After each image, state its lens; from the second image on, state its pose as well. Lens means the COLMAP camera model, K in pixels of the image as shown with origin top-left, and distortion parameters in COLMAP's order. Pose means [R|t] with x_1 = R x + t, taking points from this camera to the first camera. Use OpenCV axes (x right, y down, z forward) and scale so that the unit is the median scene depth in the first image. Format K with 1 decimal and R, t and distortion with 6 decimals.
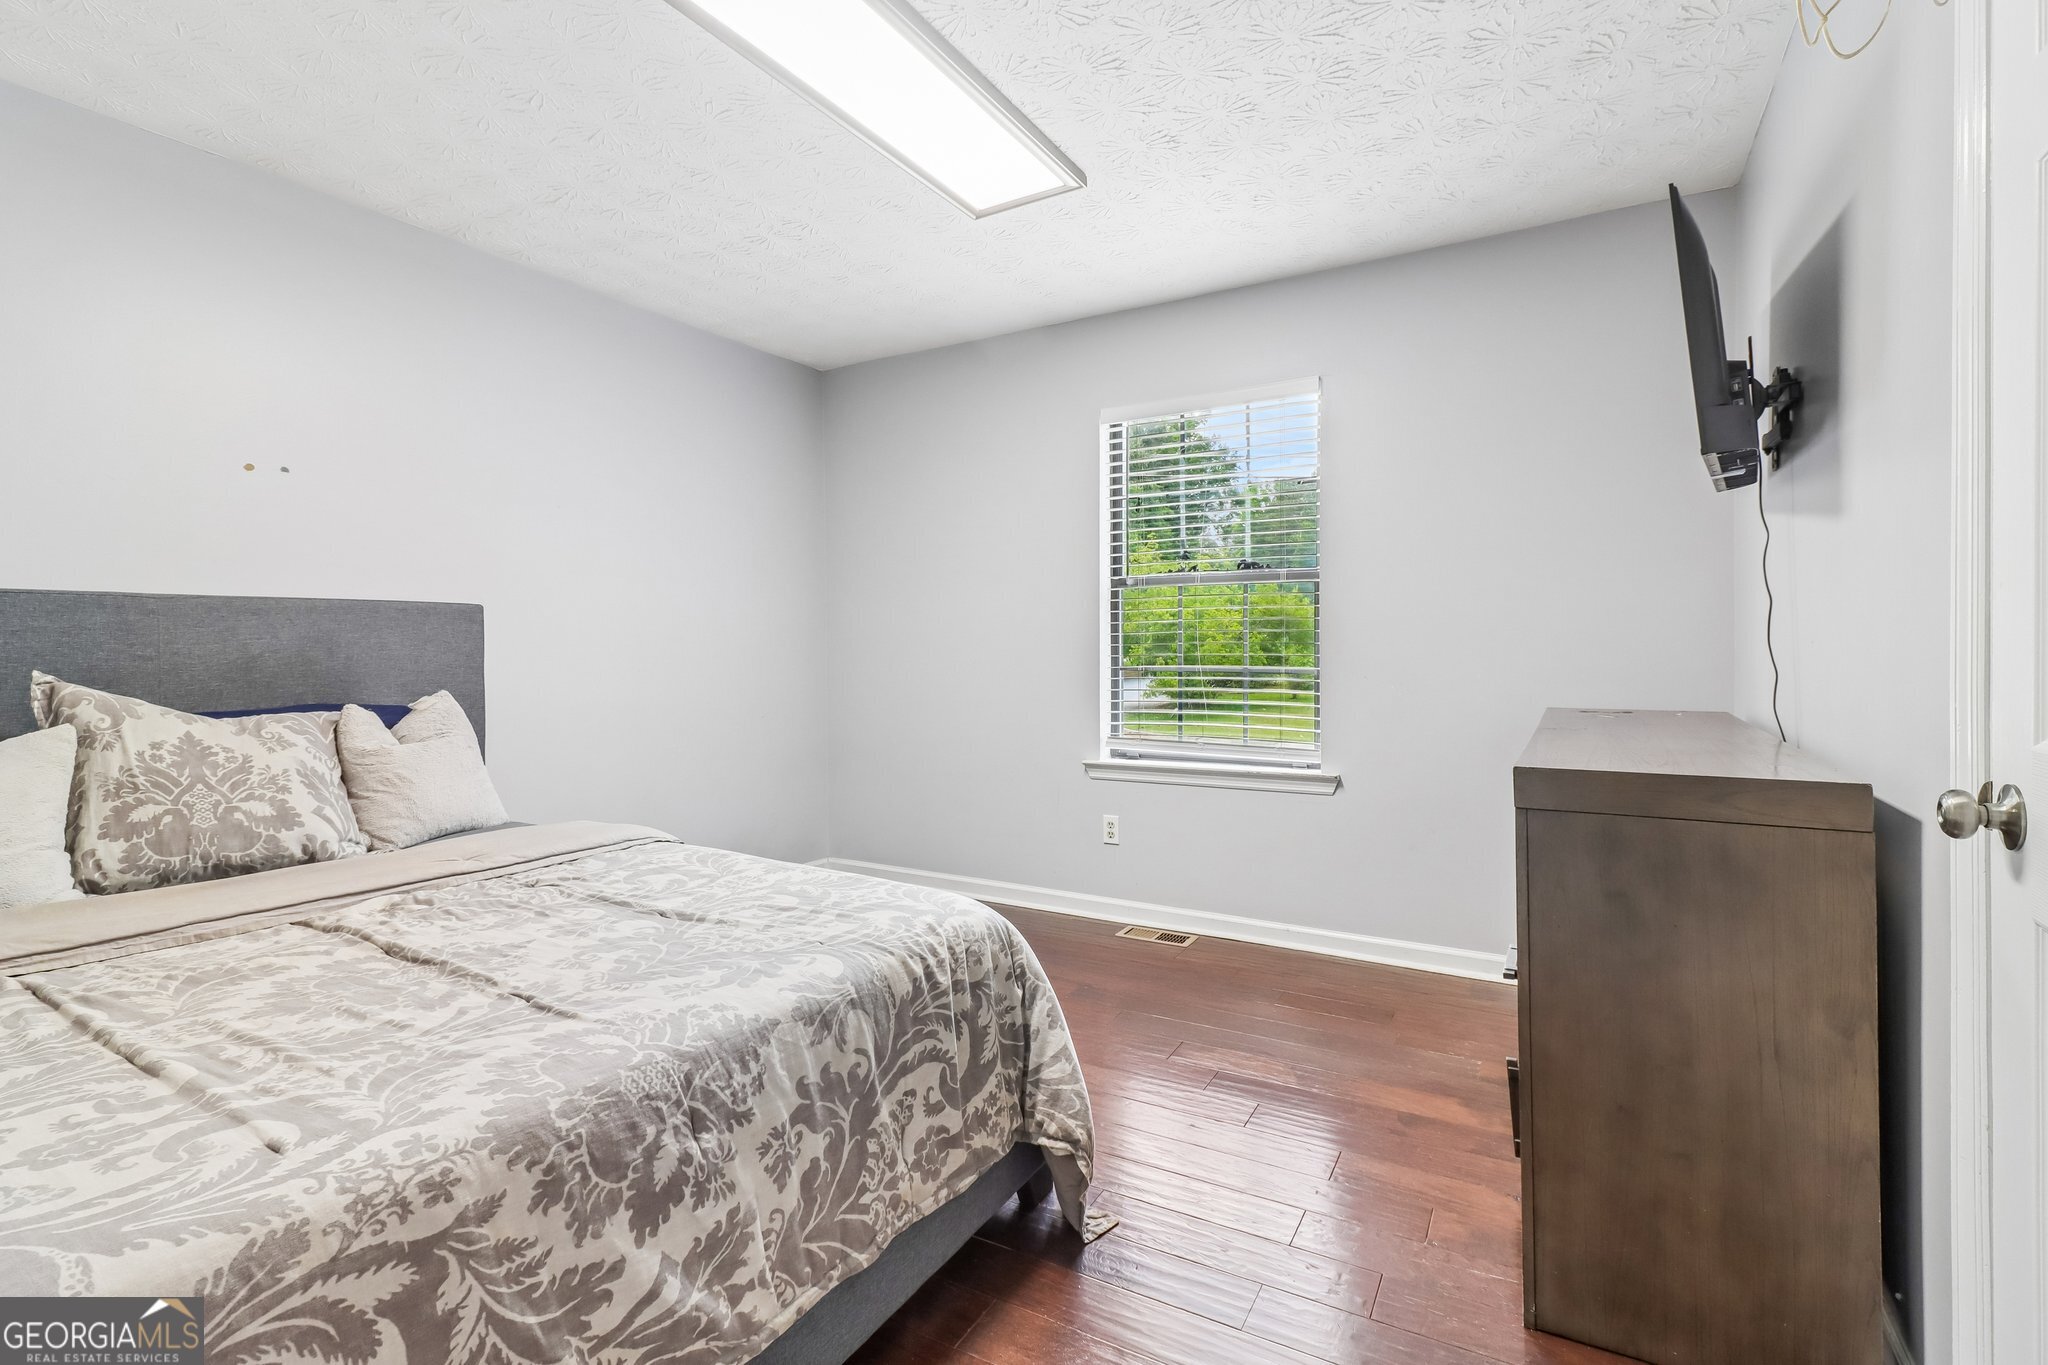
lens RADIAL K [[965.9, 0, 1032.6], [0, 965.9, 646.2], [0, 0, 1]] dist [-0.001871, -0.000956]
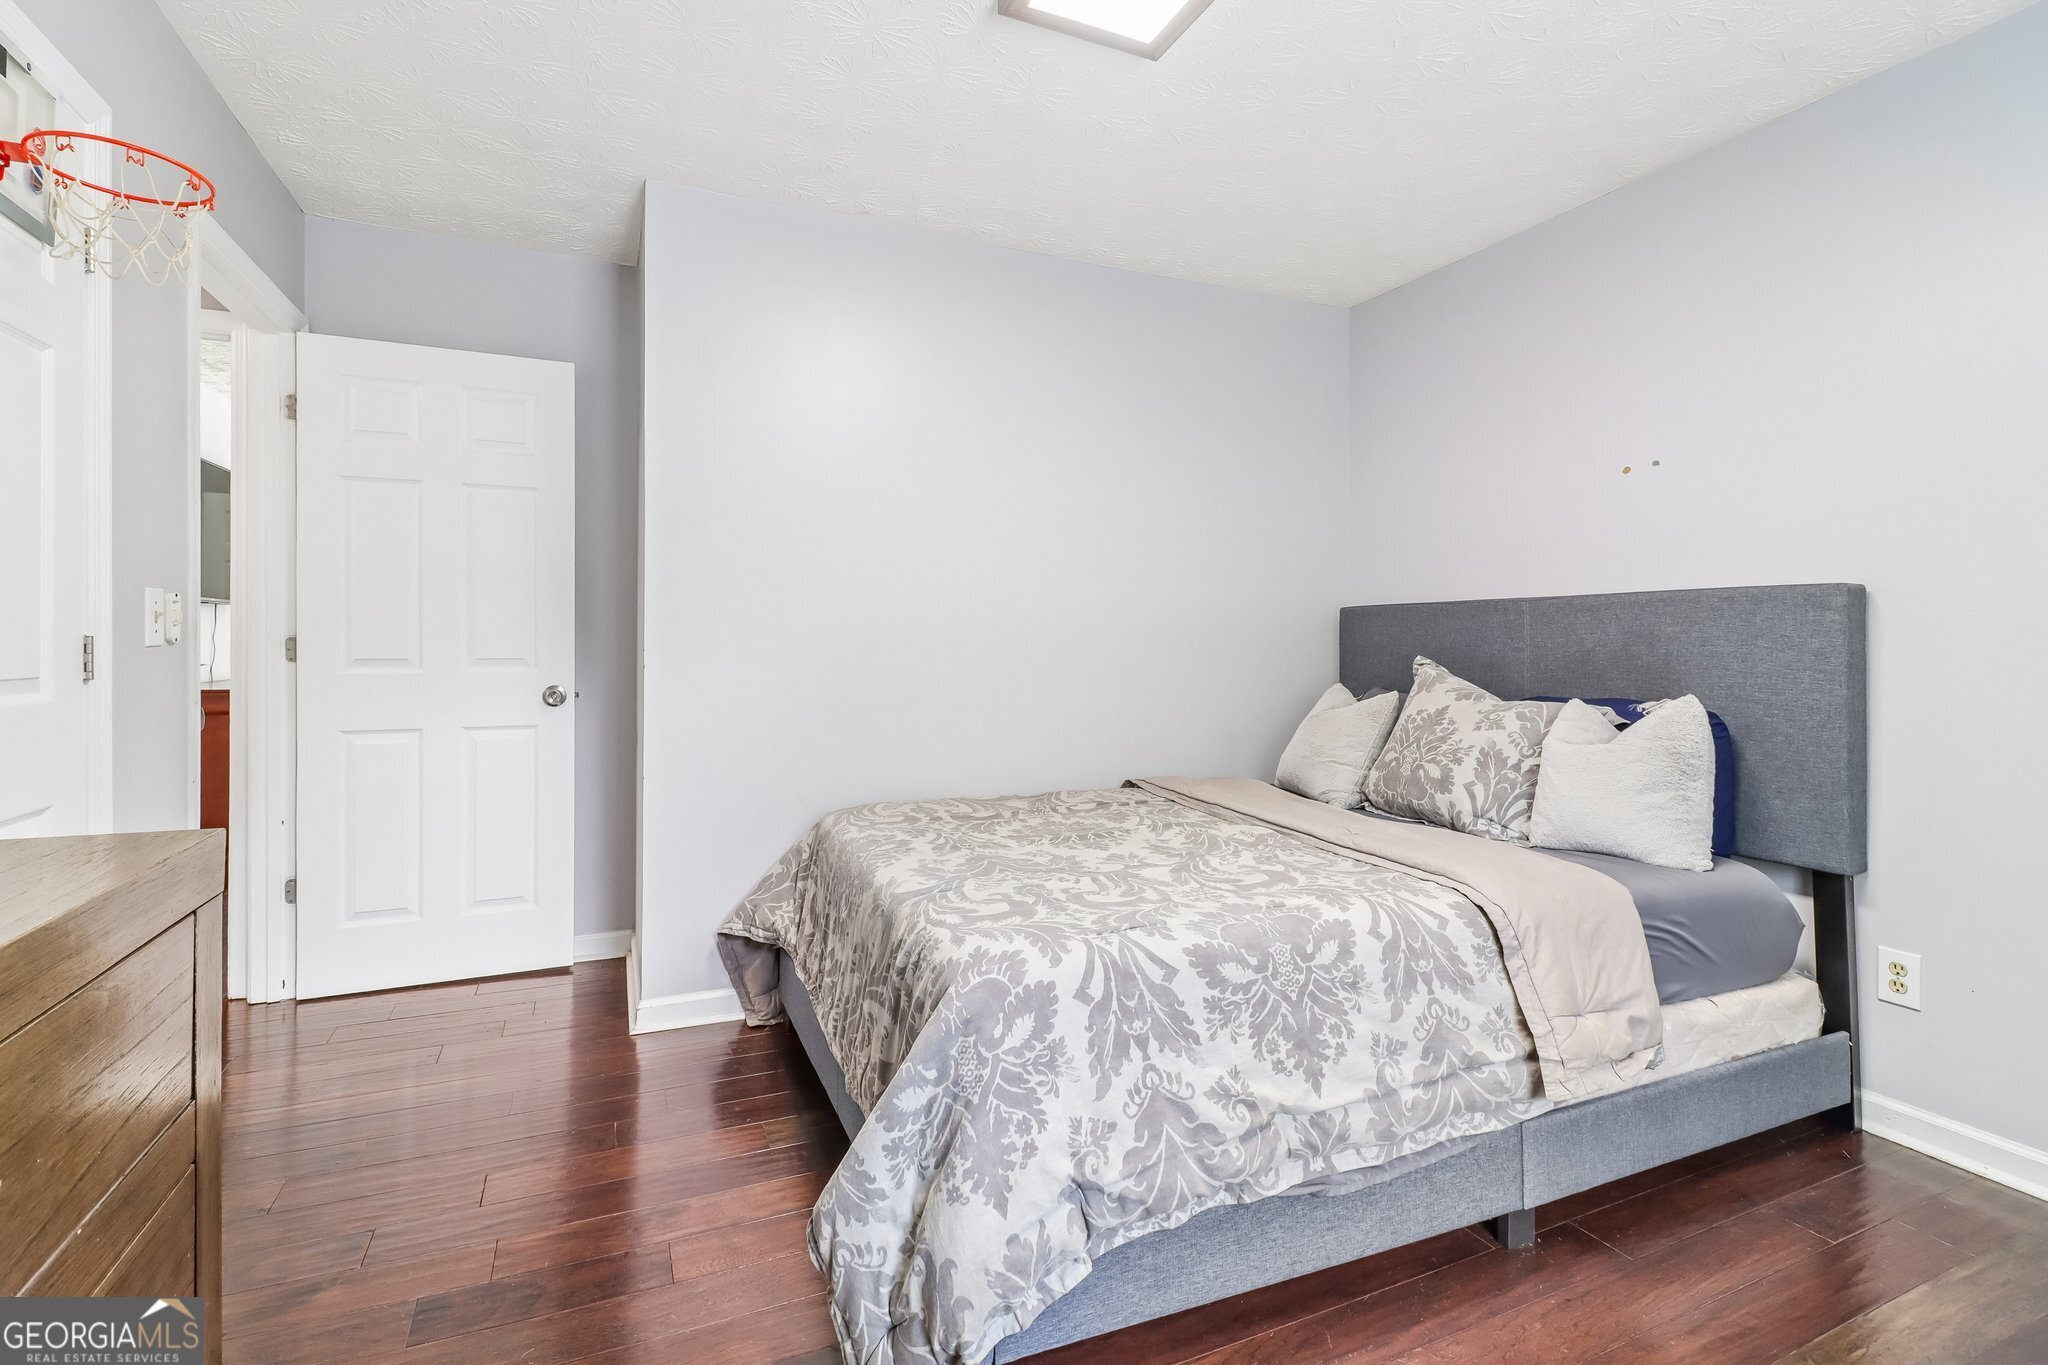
lens RADIAL K [[965.9, 0, 1032.6], [0, 965.9, 646.2], [0, 0, 1]] dist [-0.001871, -0.000956]
pose [[-0.595548, 0.003883, -0.803310, 0.428621], [-0.004912, 0.999952, 0.008474, 0.000429], [0.803305, 0.008993, -0.595501, 1.139554]]
